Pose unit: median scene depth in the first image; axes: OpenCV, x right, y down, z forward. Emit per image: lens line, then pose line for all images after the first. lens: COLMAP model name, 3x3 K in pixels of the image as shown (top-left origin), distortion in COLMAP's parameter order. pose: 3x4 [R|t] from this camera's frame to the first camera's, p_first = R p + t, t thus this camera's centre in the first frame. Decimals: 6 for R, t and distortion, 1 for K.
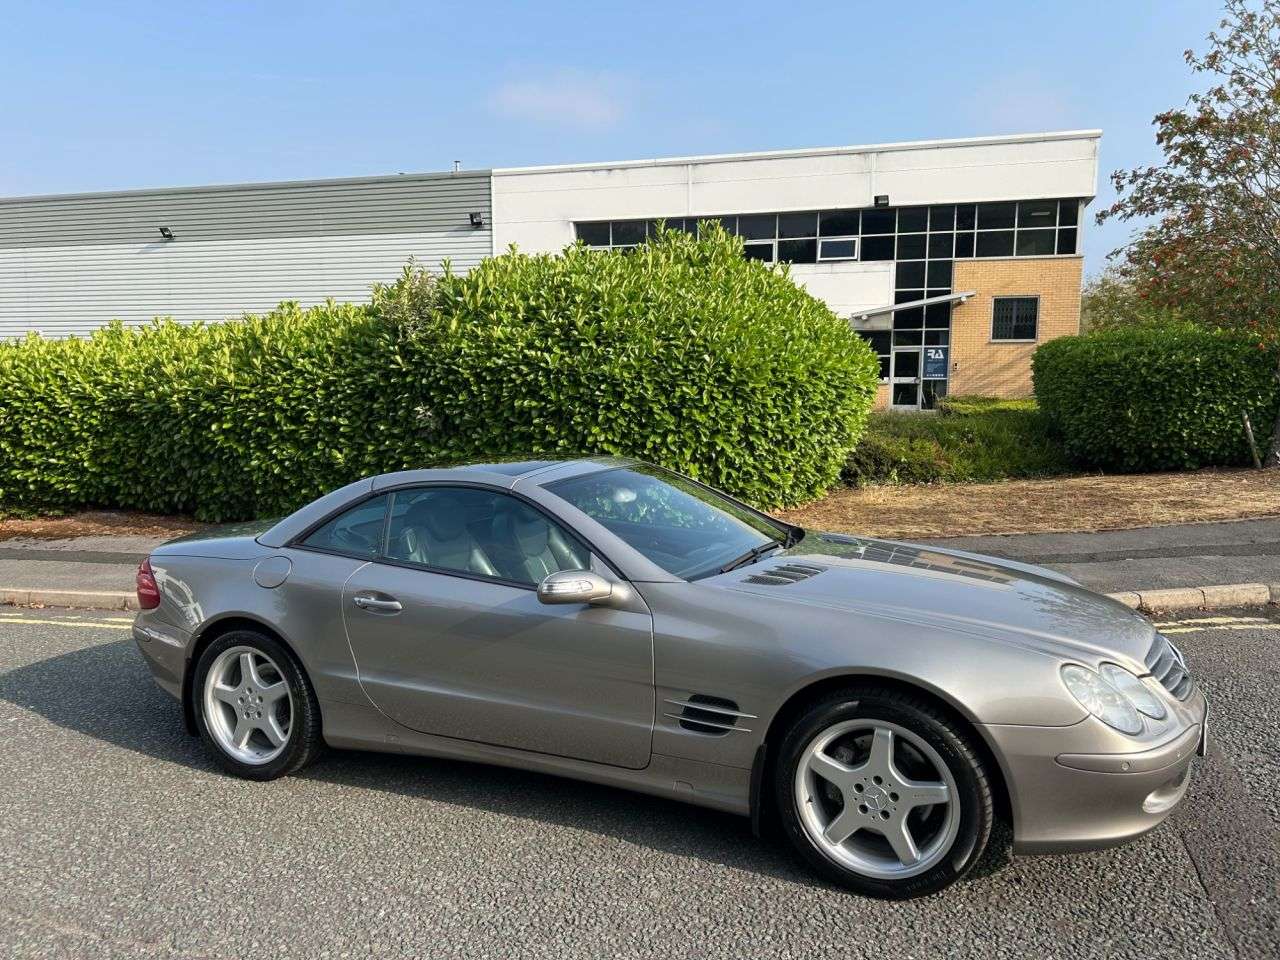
lens RADIAL K [[963.5, 0, 626.3], [0, 963.5, 486.0], [0, 0, 1]] dist [0.059078, -0.072294]
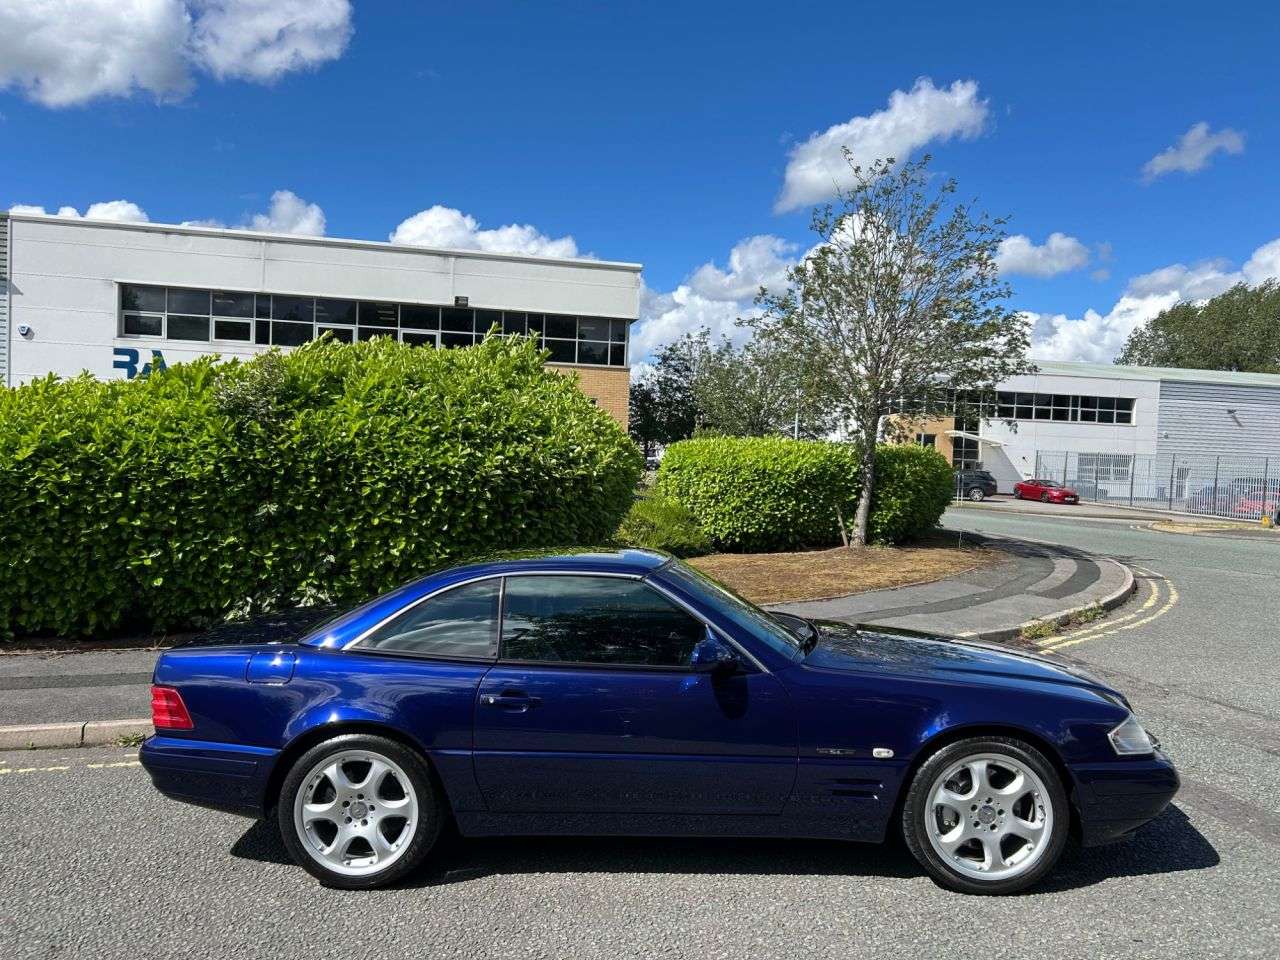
lens RADIAL K [[963.5, 0, 633.4], [0, 963.5, 488.5], [0, 0, 1]] dist [0.059078, -0.072294]
pose [[0.869249, 0.013985, 0.494177, -0.316036], [0.028081, 0.996589, -0.077595, -0.006120], [-0.493577, 0.081326, 0.865891, 0.017880]]
